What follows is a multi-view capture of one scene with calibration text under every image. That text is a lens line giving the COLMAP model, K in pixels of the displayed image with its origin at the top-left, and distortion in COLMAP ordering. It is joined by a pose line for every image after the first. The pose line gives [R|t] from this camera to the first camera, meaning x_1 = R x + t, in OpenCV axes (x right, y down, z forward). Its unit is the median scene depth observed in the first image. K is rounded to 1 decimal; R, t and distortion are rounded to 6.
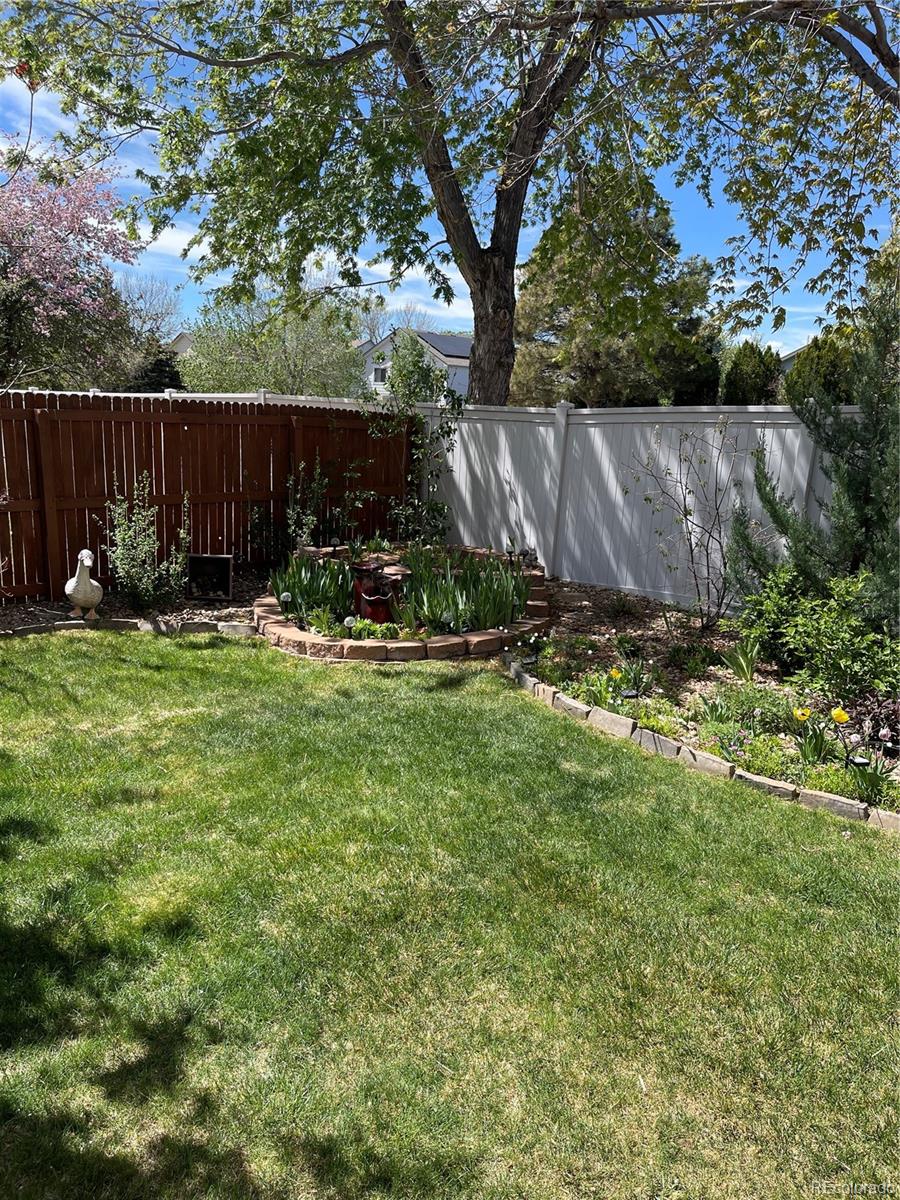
lens RADIAL K [[898.9, 0, 447.7], [0, 898.9, 604.7], [0, 0, 1]] dist [0.040979, -0.053824]
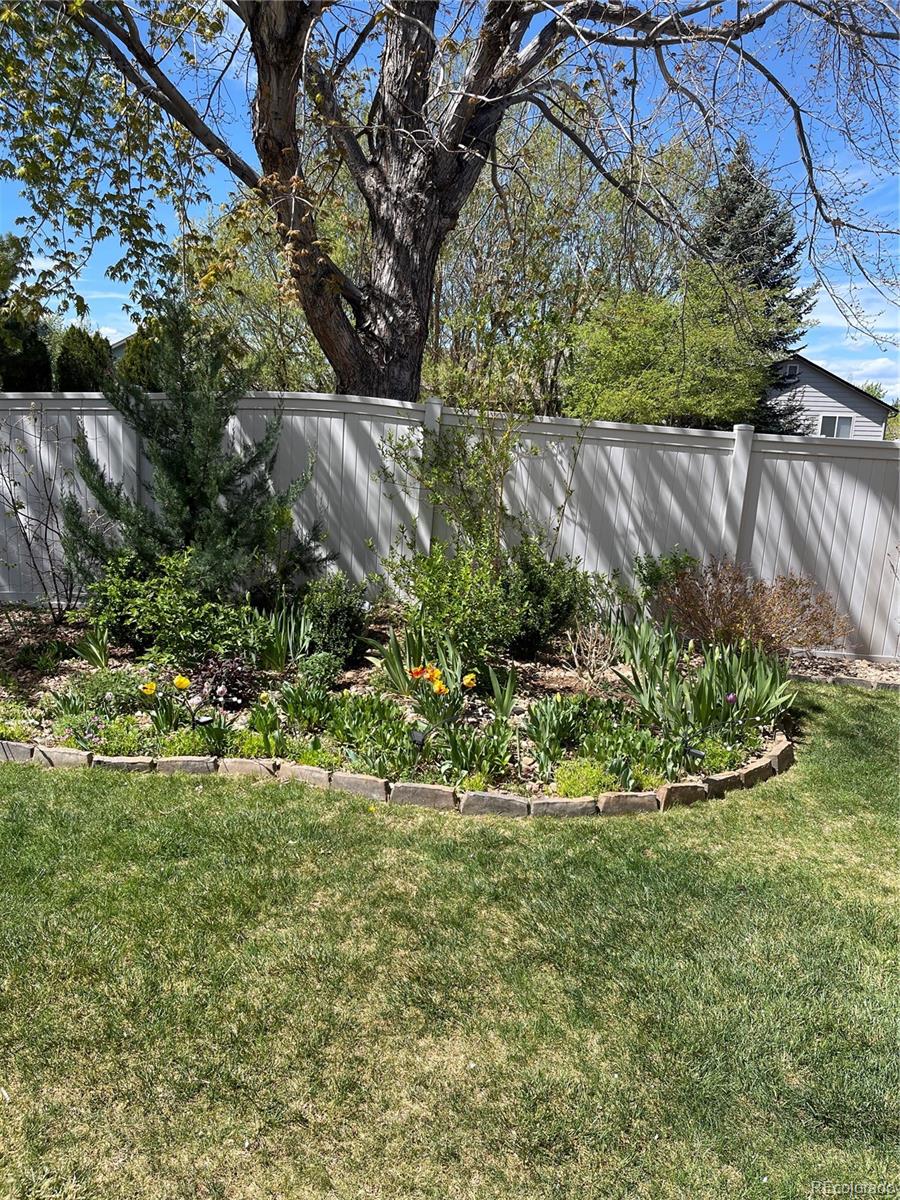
lens RADIAL K [[898.9, 0, 436.9], [0, 898.9, 609.4], [0, 0, 1]] dist [0.040979, -0.053824]
pose [[0.784617, -0.152483, 0.600937, 0.030470], [0.140994, 0.987771, 0.066550, 0.005921], [-0.603736, 0.032512, 0.796521, -0.028293]]
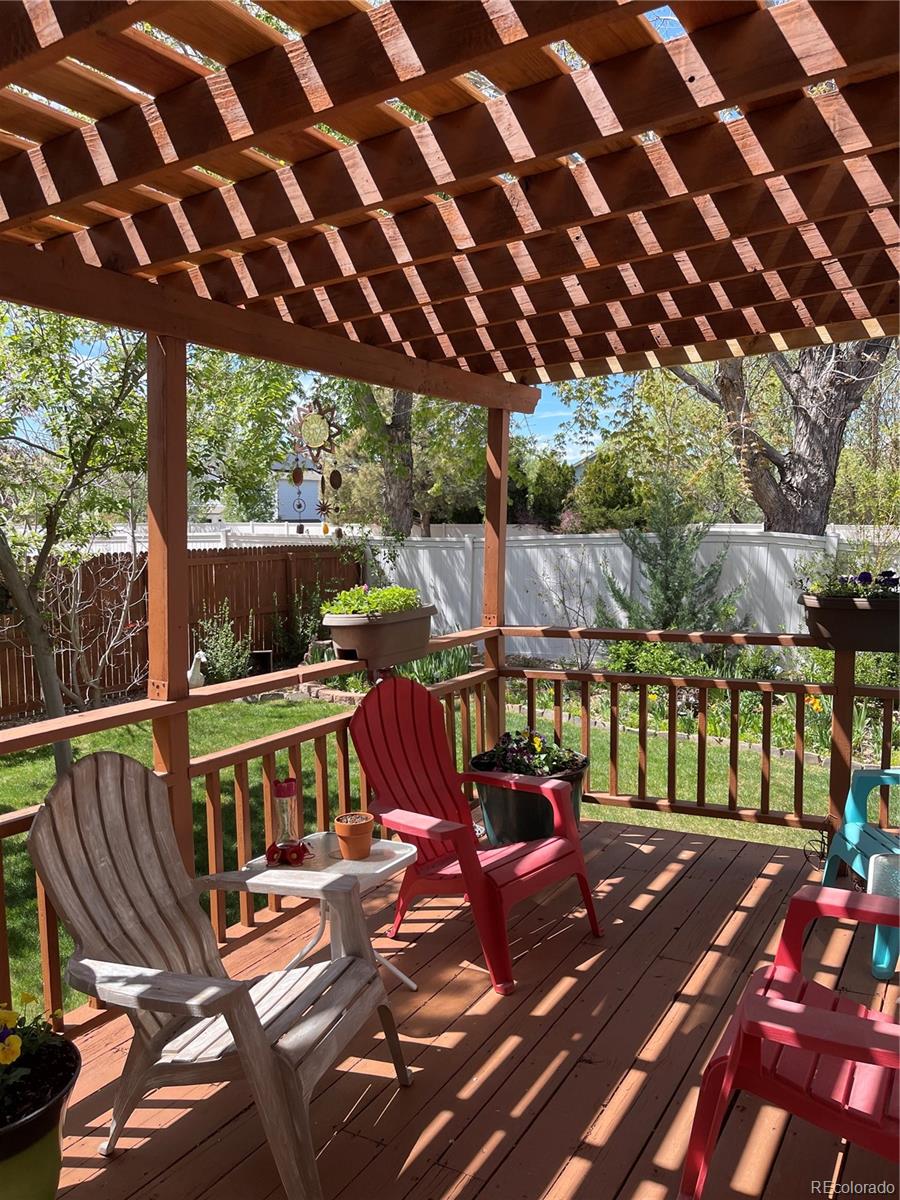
lens RADIAL K [[898.9, 0, 455.4], [0, 898.9, 602.0], [0, 0, 1]] dist [0.040979, -0.053824]
pose [[0.973806, -0.067575, 0.217107, -0.356781], [0.090999, 0.990842, -0.099760, 0.055894], [-0.208378, 0.116903, 0.971037, -0.686401]]
